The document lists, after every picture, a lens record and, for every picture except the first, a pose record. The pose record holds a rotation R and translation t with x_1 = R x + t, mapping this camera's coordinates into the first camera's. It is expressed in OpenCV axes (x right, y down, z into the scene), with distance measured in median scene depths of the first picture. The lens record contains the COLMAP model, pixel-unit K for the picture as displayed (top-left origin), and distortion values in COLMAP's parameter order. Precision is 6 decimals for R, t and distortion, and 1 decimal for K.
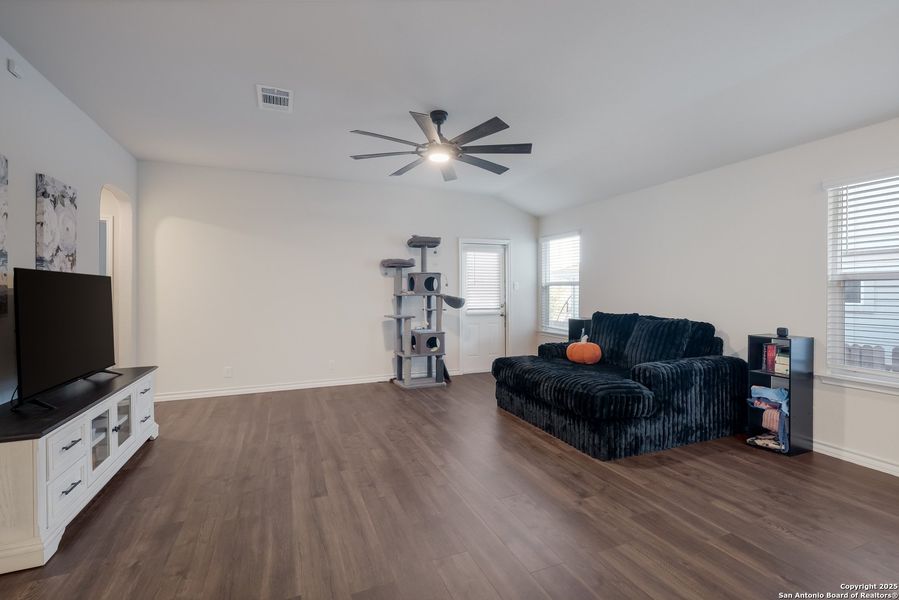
lens RADIAL K [[403.7, 0, 454.1], [0, 403.7, 297.9], [0, 0, 1]] dist [0.003870, 0.001357]
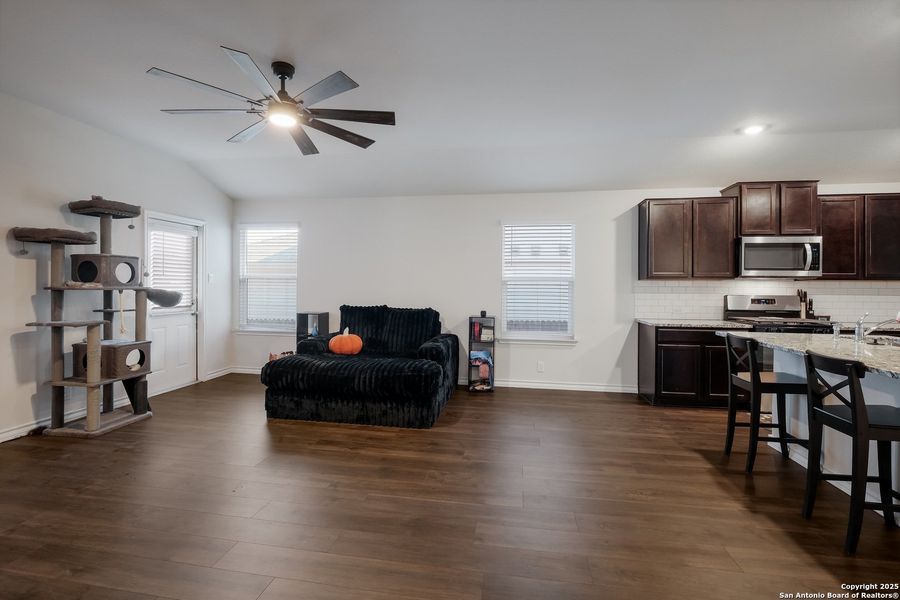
lens RADIAL K [[404.2, 0, 450.4], [0, 404.2, 294.6], [0, 0, 1]] dist [0.003870, 0.001357]
pose [[0.537037, -0.009477, 0.843506, -0.437447], [0.003531, 0.999953, 0.008986, -0.001901], [-0.843551, -0.001847, 0.537045, 0.221605]]
